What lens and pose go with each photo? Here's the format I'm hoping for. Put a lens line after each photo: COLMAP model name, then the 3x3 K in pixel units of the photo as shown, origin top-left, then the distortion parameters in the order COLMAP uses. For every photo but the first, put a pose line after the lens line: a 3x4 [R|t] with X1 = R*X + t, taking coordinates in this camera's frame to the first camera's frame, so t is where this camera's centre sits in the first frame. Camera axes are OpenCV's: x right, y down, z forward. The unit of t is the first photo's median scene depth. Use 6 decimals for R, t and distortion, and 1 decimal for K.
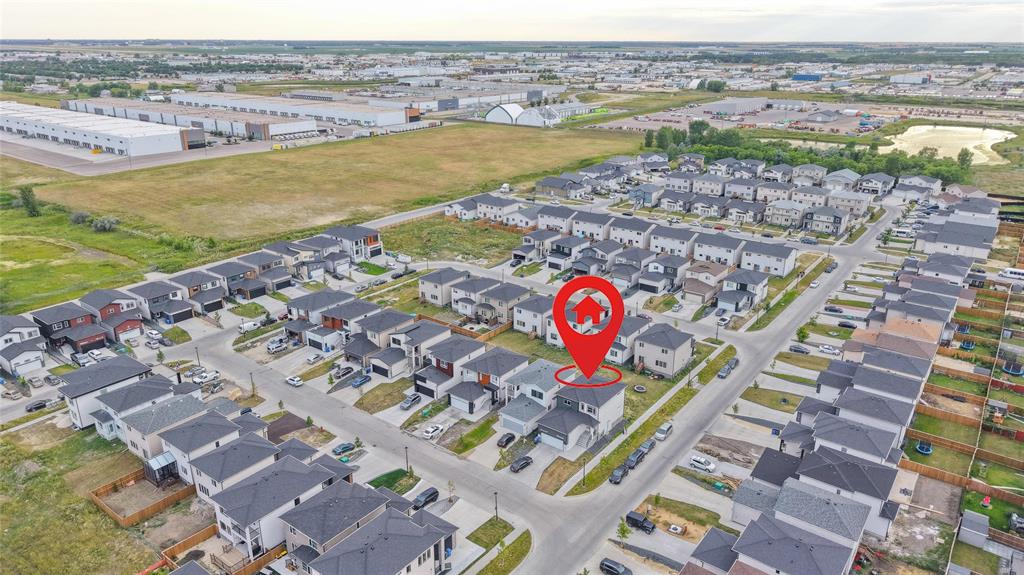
lens RADIAL K [[691.6, 0, 516.7], [0, 691.6, 284.7], [0, 0, 1]] dist [0.005809, -0.001005]
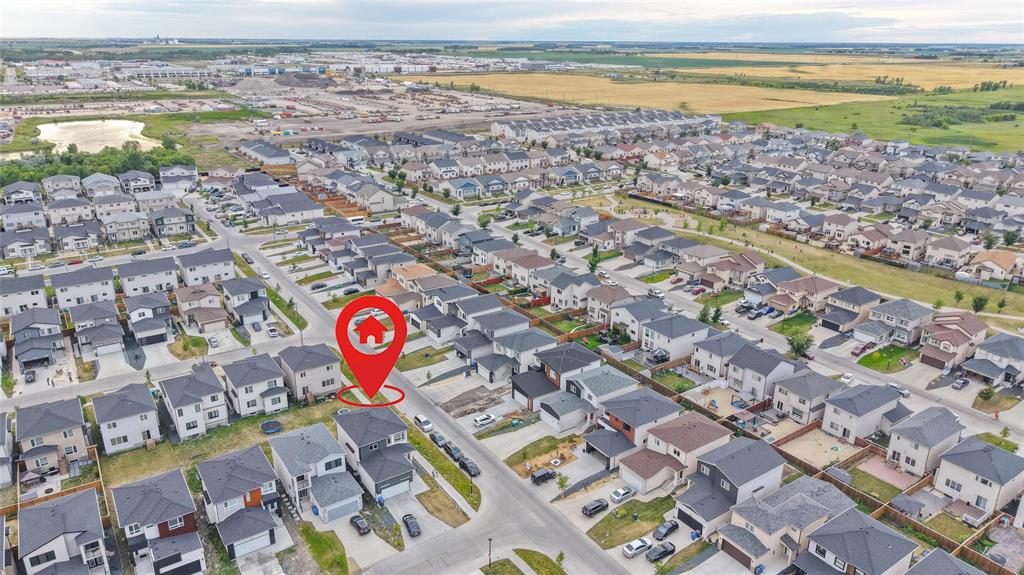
lens RADIAL K [[691.6, 0, 516.9], [0, 691.6, 290.3], [0, 0, 1]] dist [0.005809, -0.001005]
pose [[0.291031, -0.320832, 0.901315, -0.423844], [0.309556, 0.922995, 0.228595, -0.109137], [-0.905249, 0.212480, 0.367935, 0.340908]]
